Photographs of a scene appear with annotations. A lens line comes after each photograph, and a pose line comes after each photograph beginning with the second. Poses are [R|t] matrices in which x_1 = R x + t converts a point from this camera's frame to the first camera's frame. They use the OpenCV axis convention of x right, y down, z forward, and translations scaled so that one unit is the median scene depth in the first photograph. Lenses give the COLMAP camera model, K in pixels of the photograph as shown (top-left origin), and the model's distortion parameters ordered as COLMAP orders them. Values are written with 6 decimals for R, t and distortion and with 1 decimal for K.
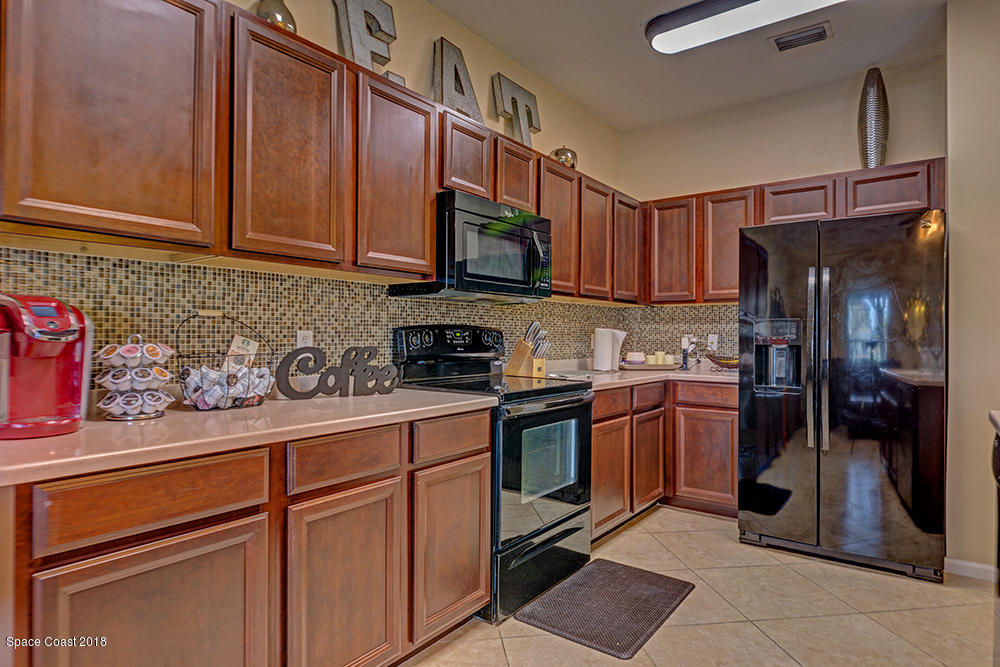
lens RADIAL K [[564.1, 0, 507.4], [0, 564.1, 330.9], [0, 0, 1]] dist [-0.003408, -0.002664]
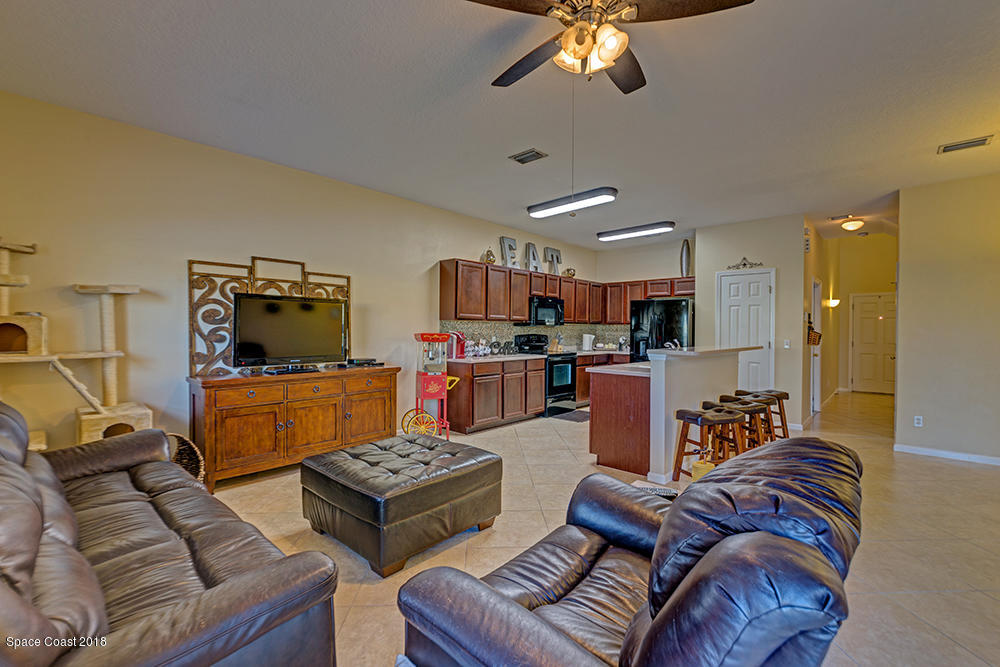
lens RADIAL K [[430.2, 0, 495.8], [0, 430.2, 334.6], [0, 0, 1]] dist [-0.001734, -0.000639]
pose [[0.992928, 0.004123, -0.118645, -0.011805], [-0.001846, 0.999812, 0.019295, -0.051146], [0.118702, -0.018940, 0.992749, -1.316452]]
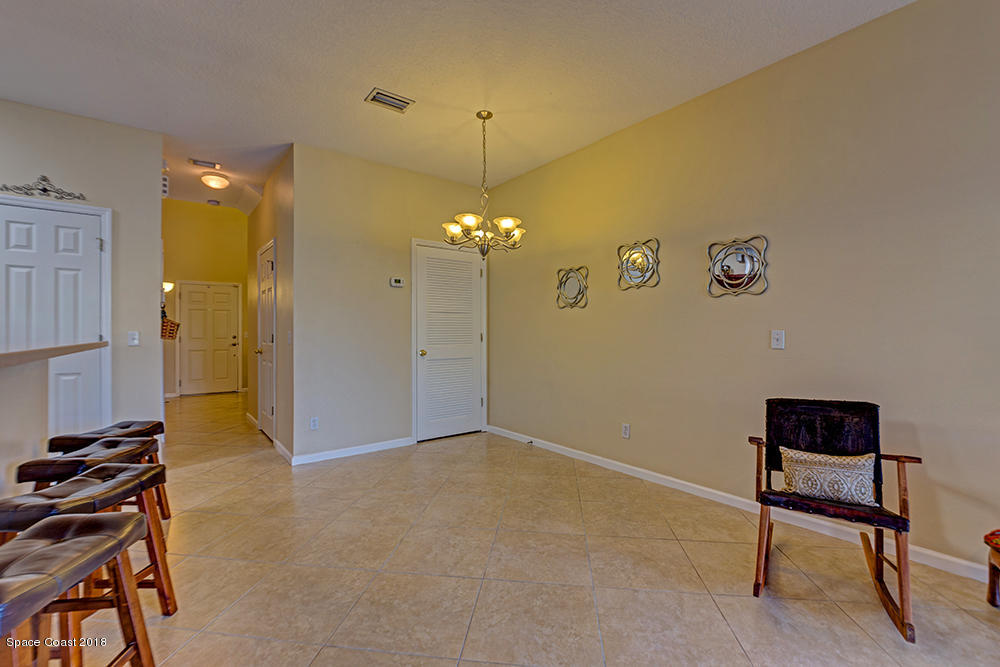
lens RADIAL K [[430.2, 0, 499.6], [0, 430.2, 328.7], [0, 0, 1]] dist [-0.001734, -0.000639]
pose [[0.277515, 0.001869, 0.960719, 0.195183], [-0.005773, 0.999983, -0.000278, -0.007447], [-0.960704, -0.005469, 0.277522, -0.567583]]
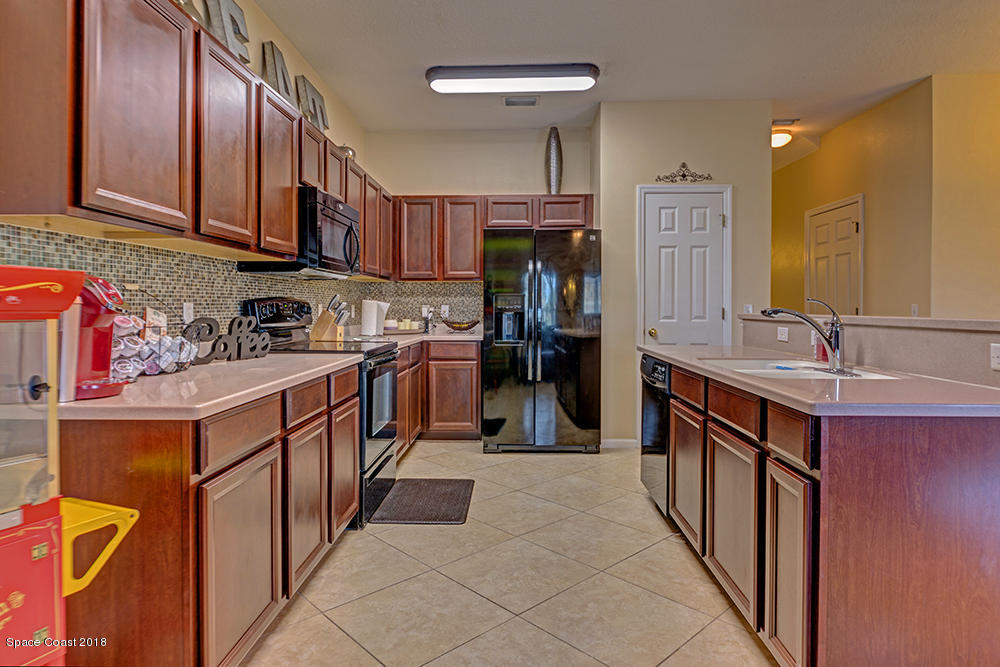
lens RADIAL K [[564.1, 0, 500.4], [0, 564.1, 311.1], [0, 0, 1]] dist [-0.003408, -0.002664]
pose [[0.822483, -0.008700, 0.568723, -0.361355], [-0.001141, 0.999856, 0.016944, -0.002853], [-0.568788, -0.014585, 0.822355, -0.179441]]
